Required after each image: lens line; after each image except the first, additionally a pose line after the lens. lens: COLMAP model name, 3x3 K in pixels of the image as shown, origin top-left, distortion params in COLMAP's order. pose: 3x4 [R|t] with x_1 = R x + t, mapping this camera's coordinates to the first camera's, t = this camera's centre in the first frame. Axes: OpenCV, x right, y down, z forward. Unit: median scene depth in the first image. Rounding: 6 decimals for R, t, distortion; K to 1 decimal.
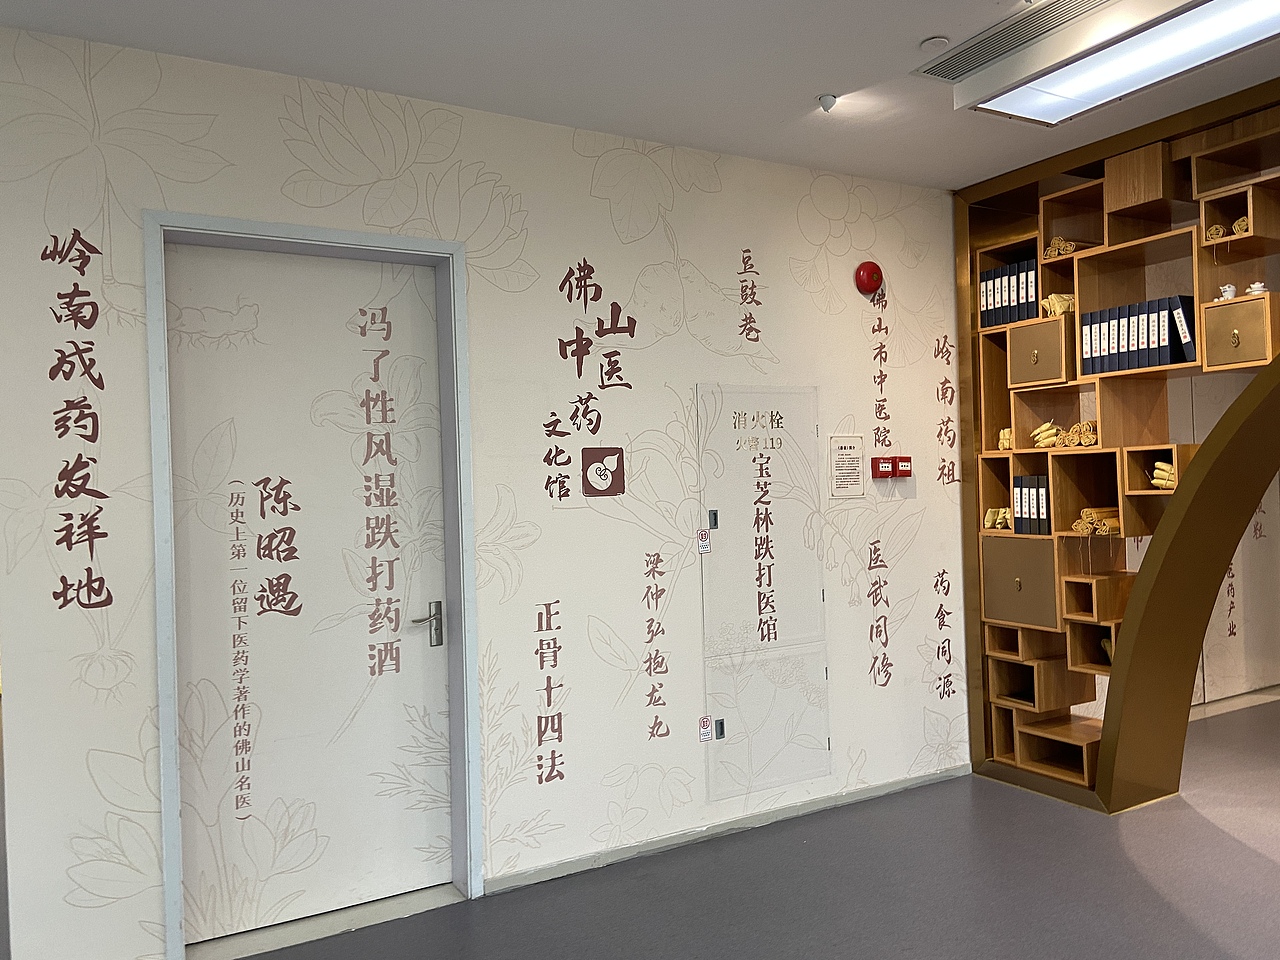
lens RADIAL K [[983.6, 0, 631.5], [0, 983.6, 484.1], [0, 0, 1]] dist [0.124373, -0.161919]
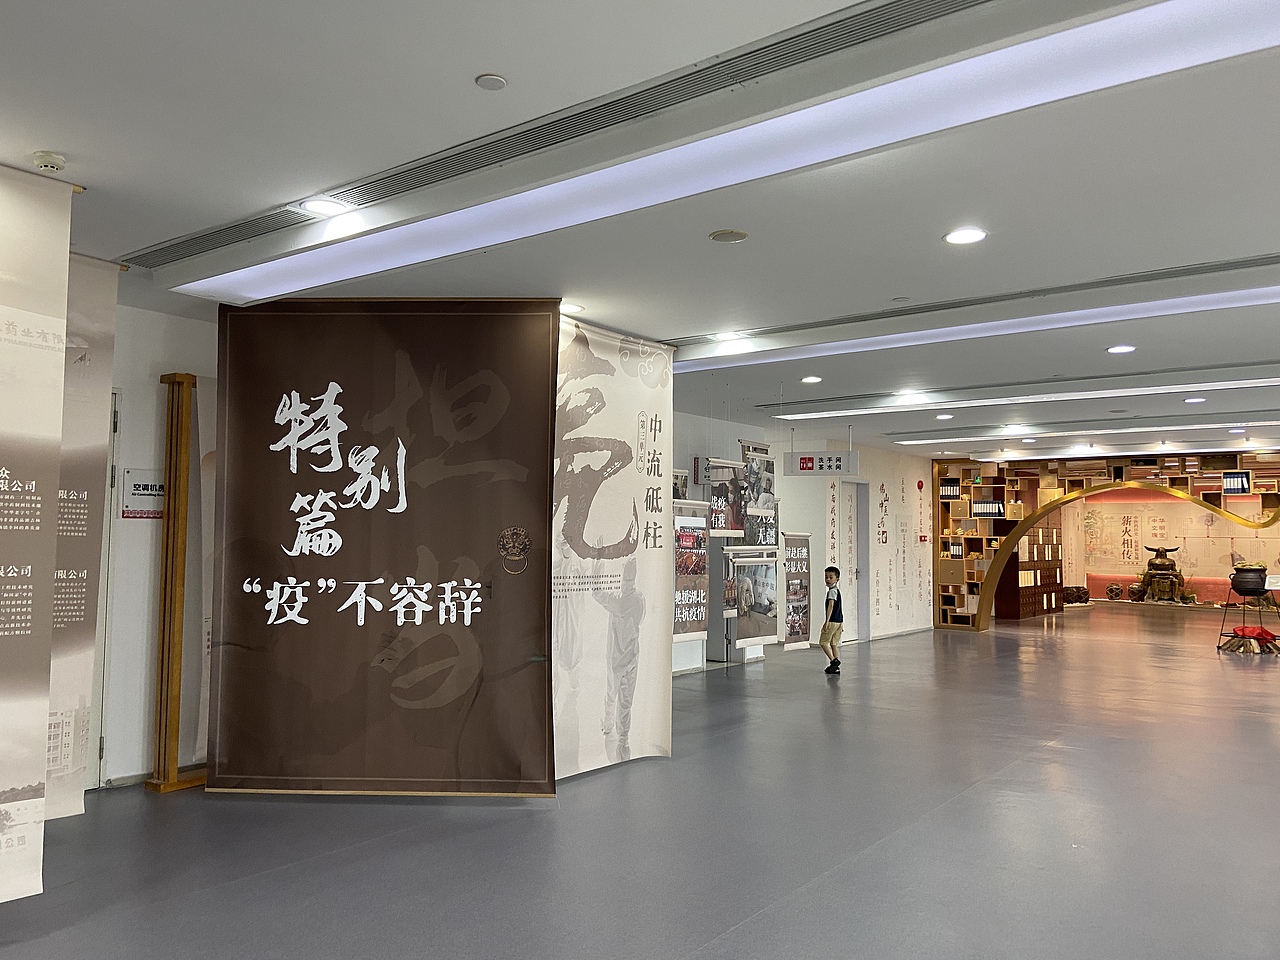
lens RADIAL K [[983.6, 0, 631.5], [0, 983.6, 484.1], [0, 0, 1]] dist [0.124373, -0.161919]
pose [[0.922795, 0.065689, 0.379651, -2.059886], [-0.046409, 0.997135, -0.059725, 0.049192], [-0.382487, 0.037494, 0.923200, -1.877071]]
